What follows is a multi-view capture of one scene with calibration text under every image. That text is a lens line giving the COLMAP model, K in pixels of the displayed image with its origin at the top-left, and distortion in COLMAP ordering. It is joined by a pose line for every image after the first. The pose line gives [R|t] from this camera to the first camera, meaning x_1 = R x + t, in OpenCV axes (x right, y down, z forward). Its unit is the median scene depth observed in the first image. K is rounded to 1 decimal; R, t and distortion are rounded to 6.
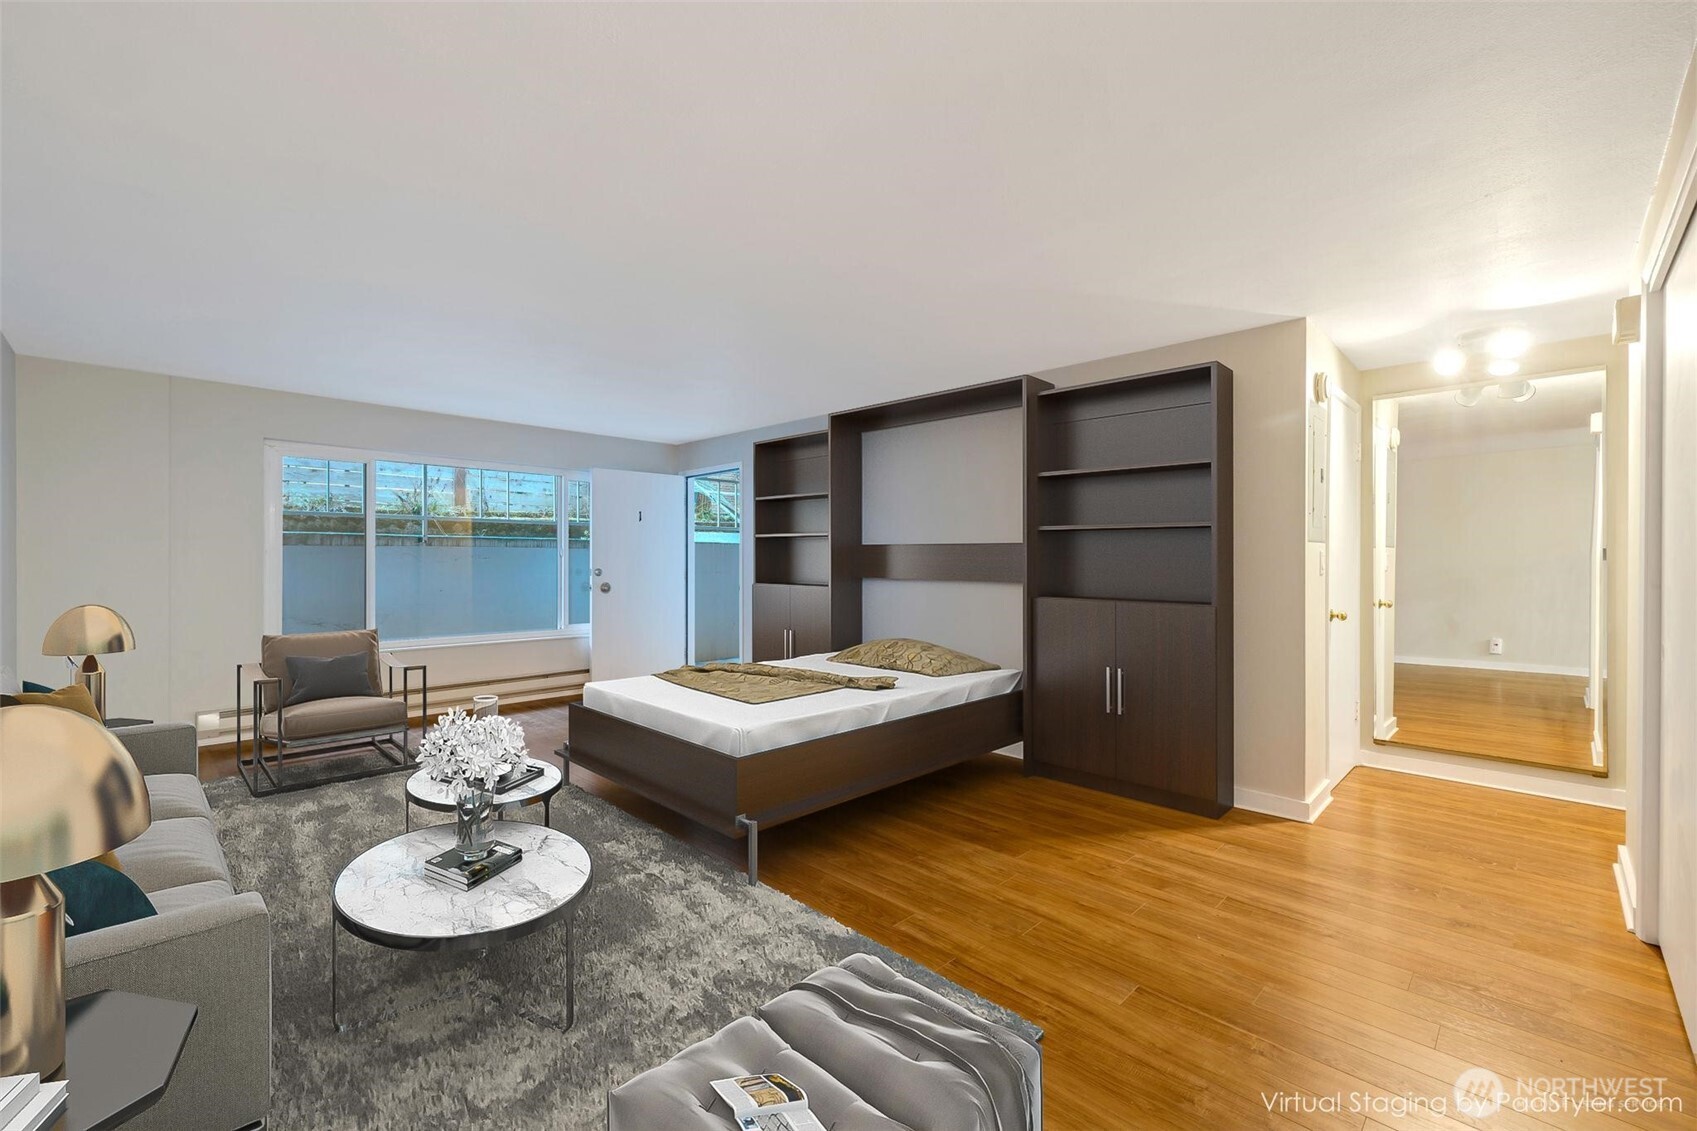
lens RADIAL K [[711.5, 0, 844.3], [0, 711.5, 563.2], [0, 0, 1]] dist [-0.000067, -0.000089]
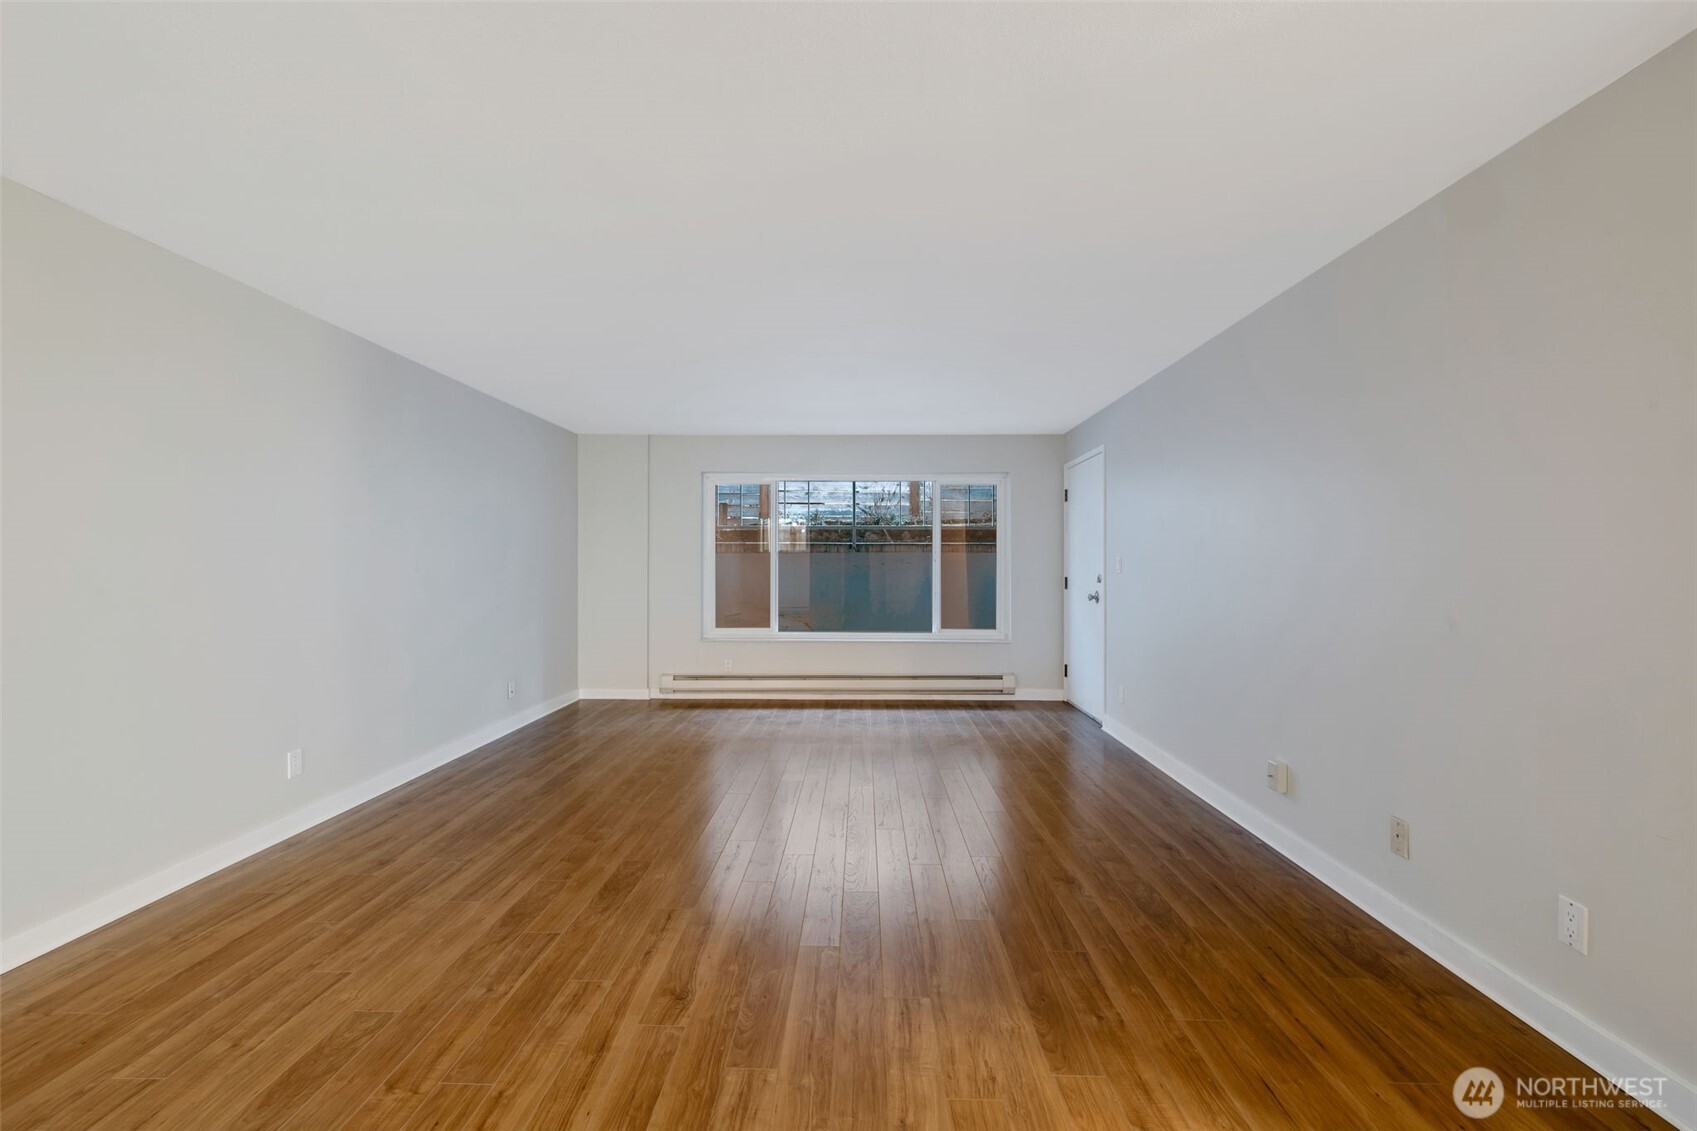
lens RADIAL K [[711.5, 0, 844.3], [0, 711.5, 563.2], [0, 0, 1]] dist [-0.000067, -0.000089]
pose [[0.684973, -0.002425, -0.728565, 0.280198], [-0.002506, 0.999981, -0.005684, 0.000296], [0.728564, 0.005719, 0.684953, 0.242936]]
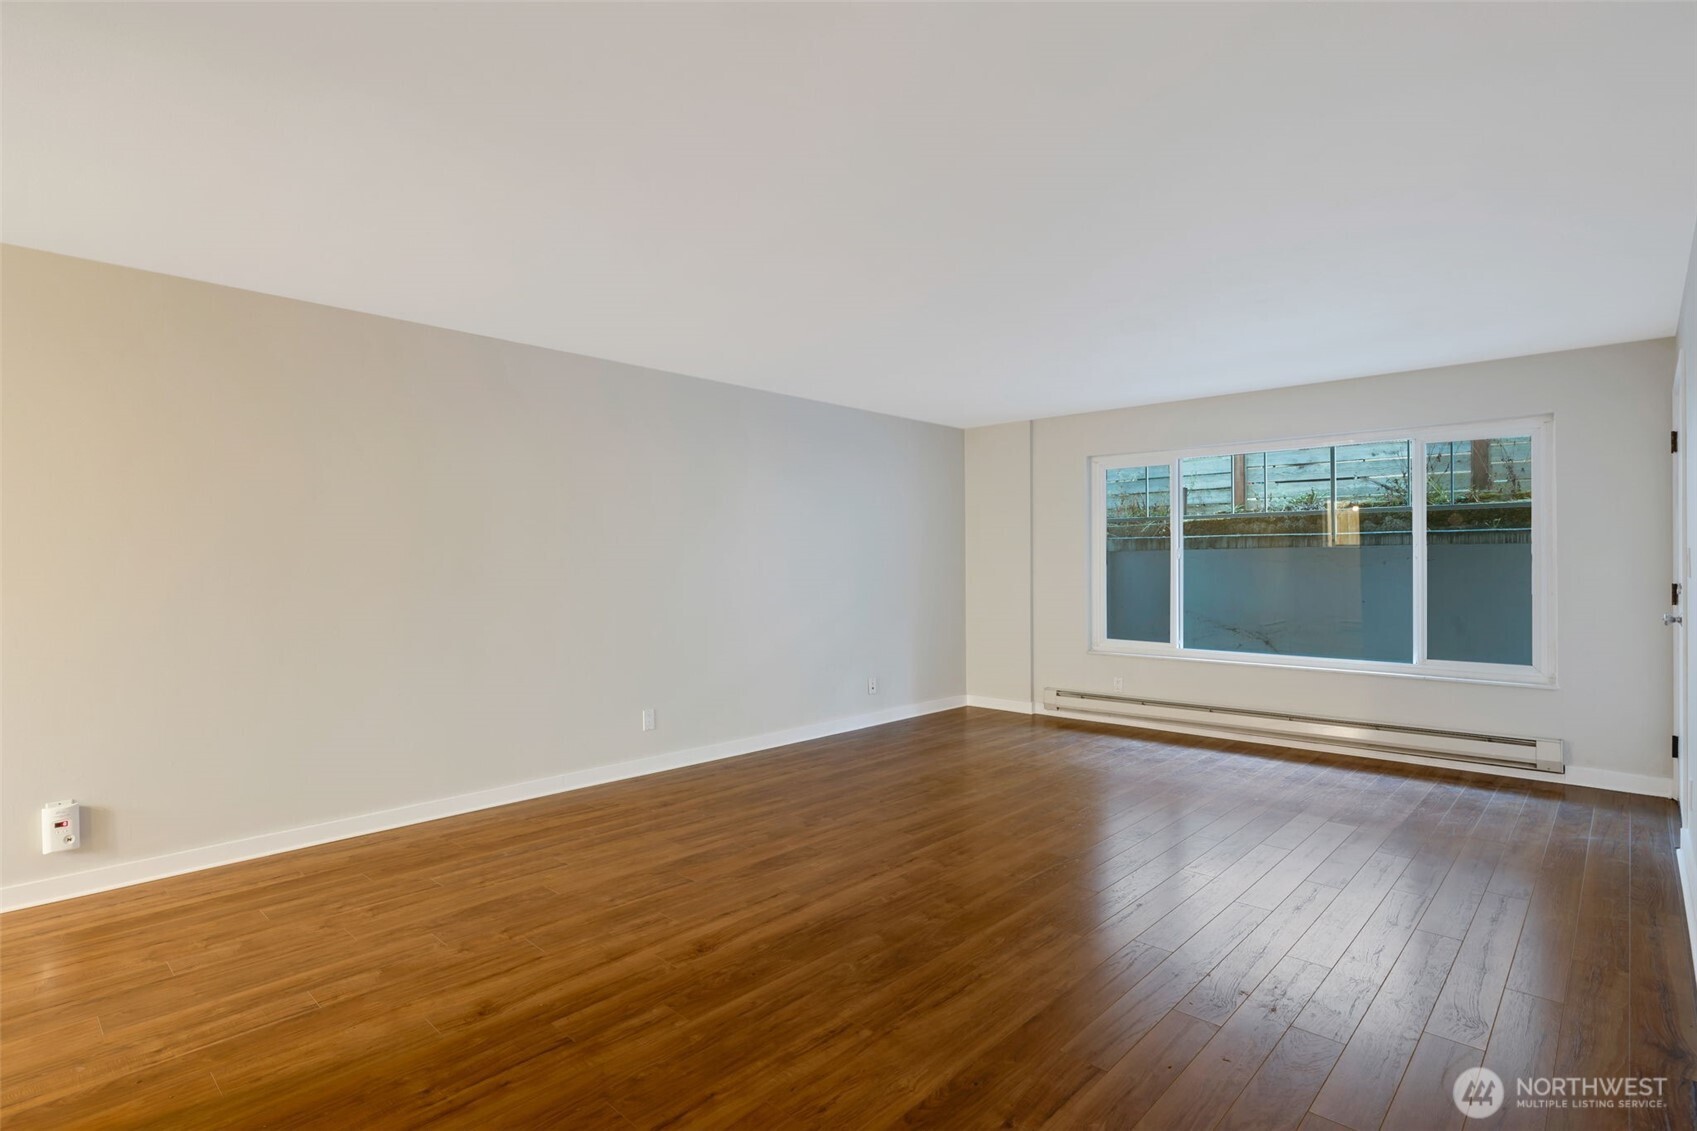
lens RADIAL K [[839.7, 0, 848.5], [0, 839.7, 565.5], [0, 0, 1]] dist [-0.004840, -0.000011]
pose [[0.026892, -0.000680, -0.999638, 0.435334], [-0.000377, 1.000000, -0.000690, -0.000950], [0.999638, 0.000395, 0.026892, 0.491192]]
